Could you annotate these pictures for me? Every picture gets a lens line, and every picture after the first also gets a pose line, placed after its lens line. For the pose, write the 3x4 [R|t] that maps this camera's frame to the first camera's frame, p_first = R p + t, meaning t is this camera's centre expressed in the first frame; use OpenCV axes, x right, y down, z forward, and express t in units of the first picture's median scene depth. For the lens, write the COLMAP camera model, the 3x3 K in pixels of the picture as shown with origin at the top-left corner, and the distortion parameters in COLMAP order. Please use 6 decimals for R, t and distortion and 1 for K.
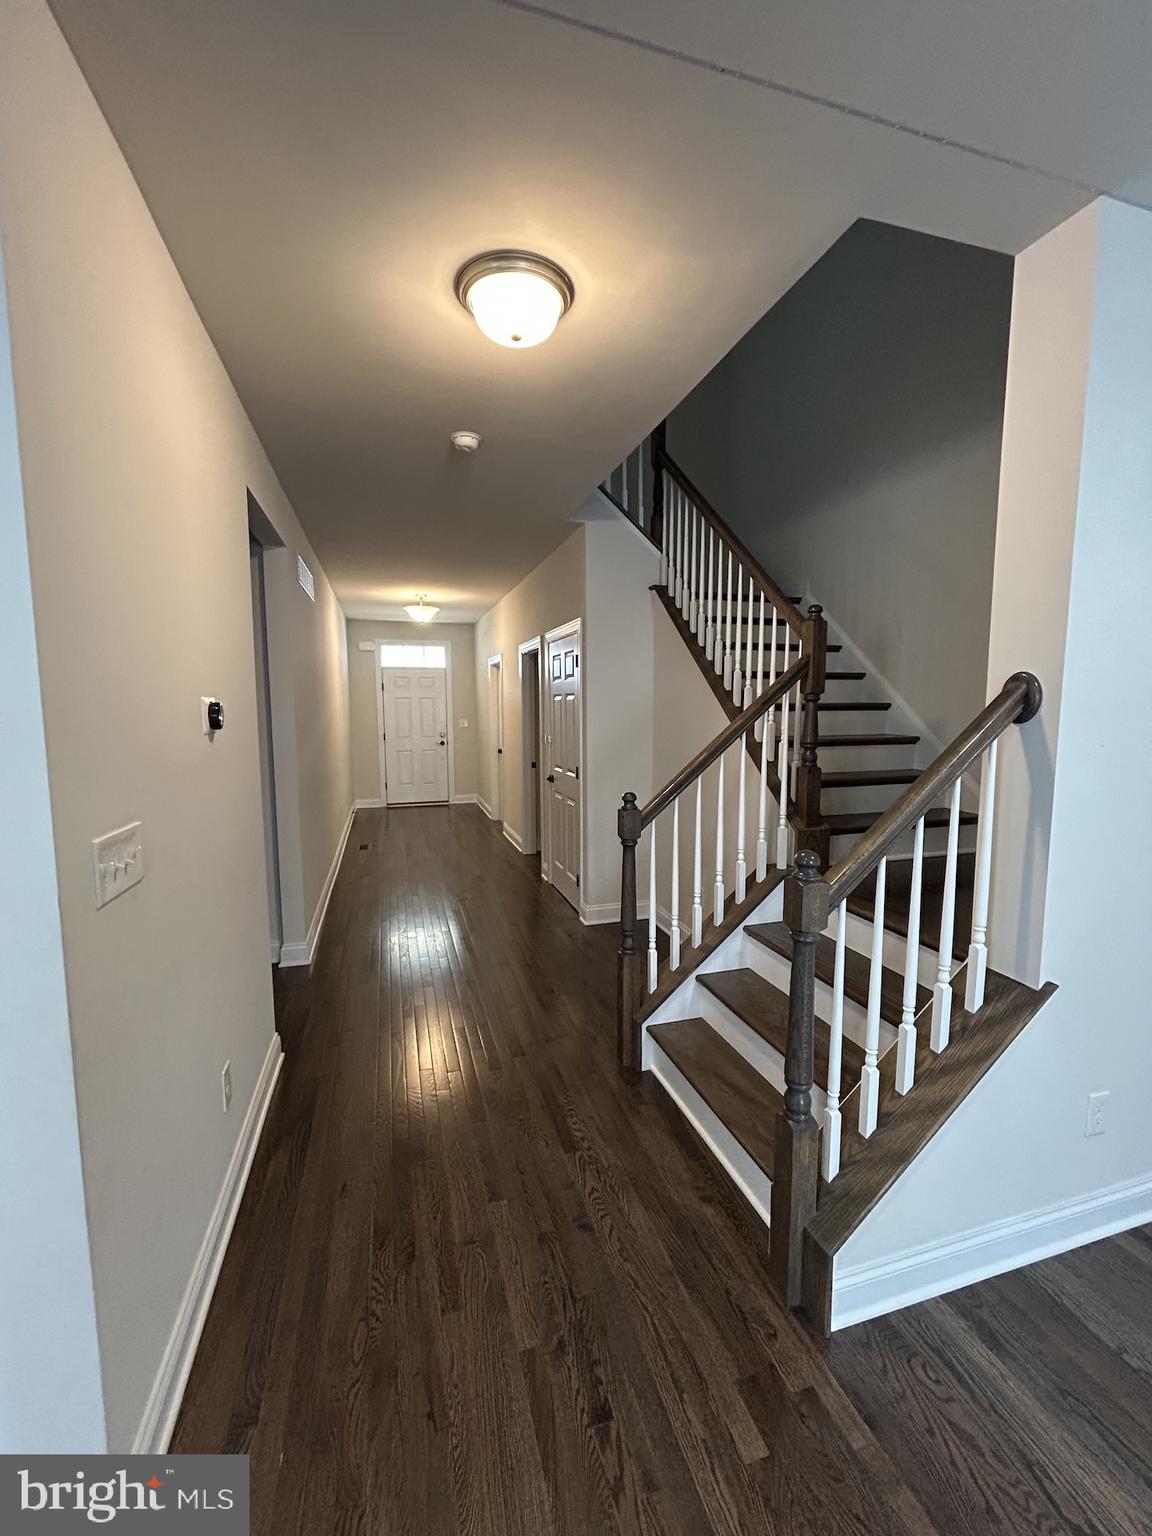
lens RADIAL K [[621.6, 0, 587.8], [0, 621.6, 766.5], [0, 0, 1]] dist [-0.003440, -0.000040]
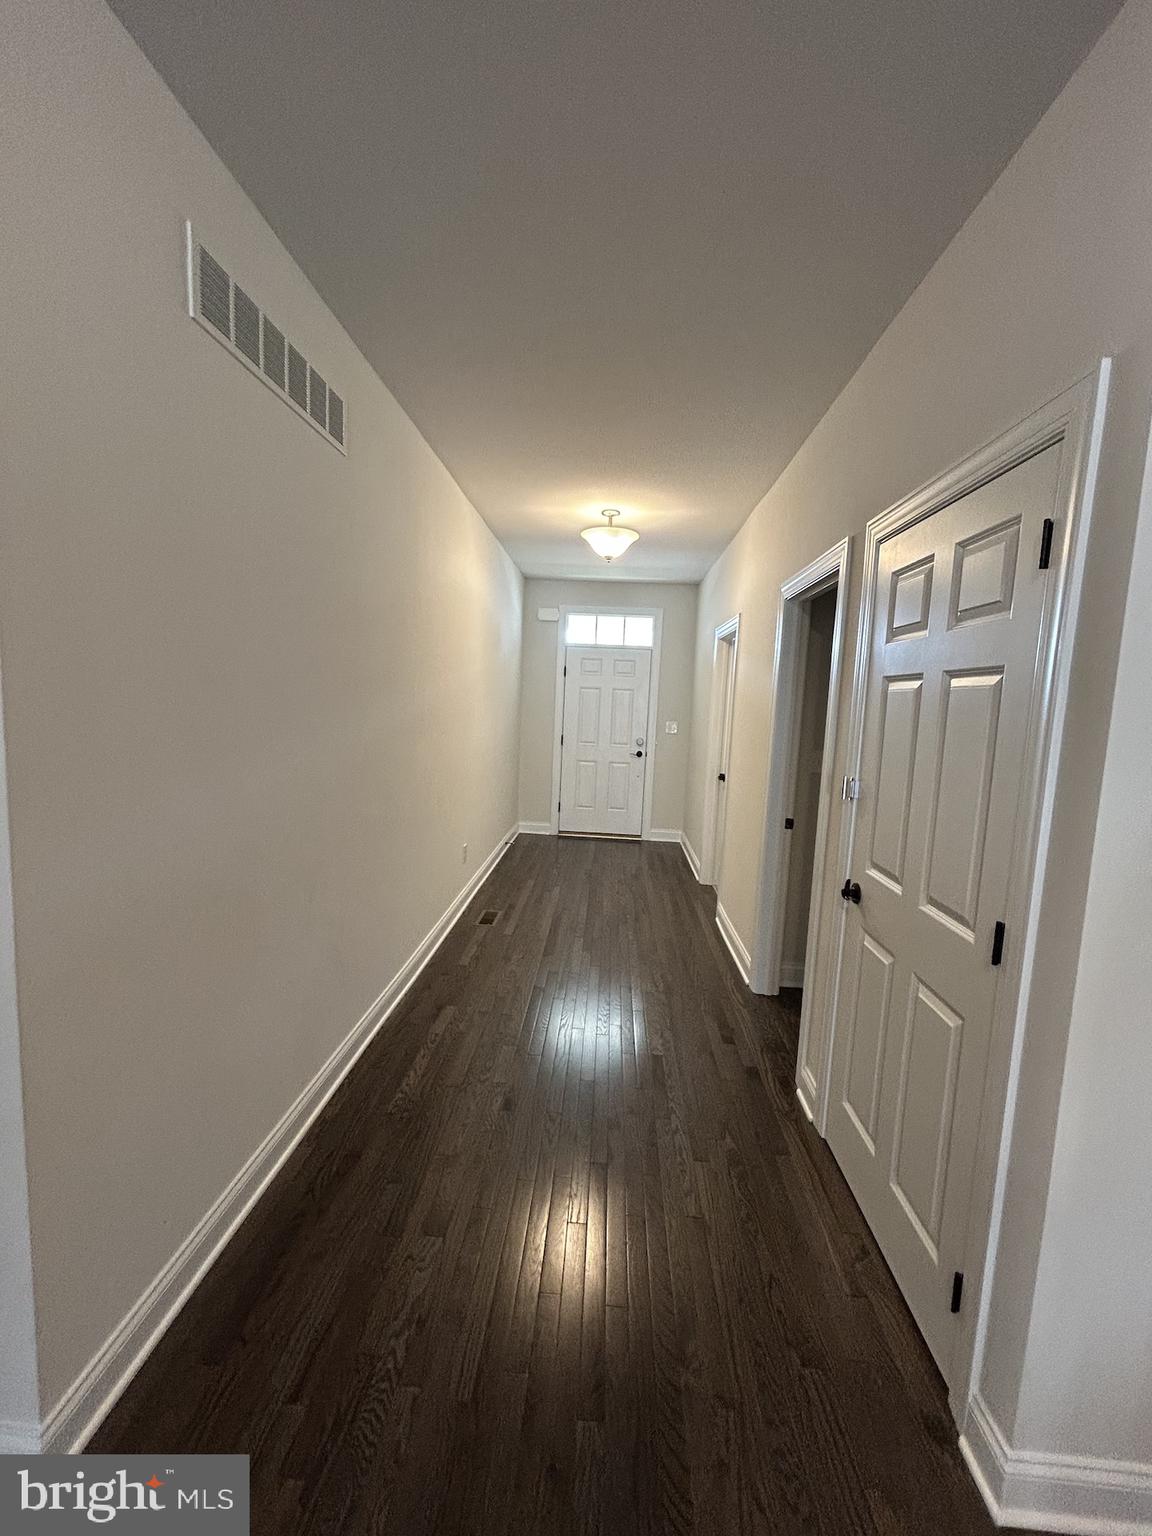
lens RADIAL K [[645.7, 0, 576.0], [0, 645.7, 768.0], [0, 0, 1]] dist [-0.001305, 0.000704]
pose [[0.933982, 0.083985, -0.347309, -0.051032], [-0.084574, 0.996326, 0.013491, -0.028920], [0.347166, 0.016773, 0.937654, 0.325780]]
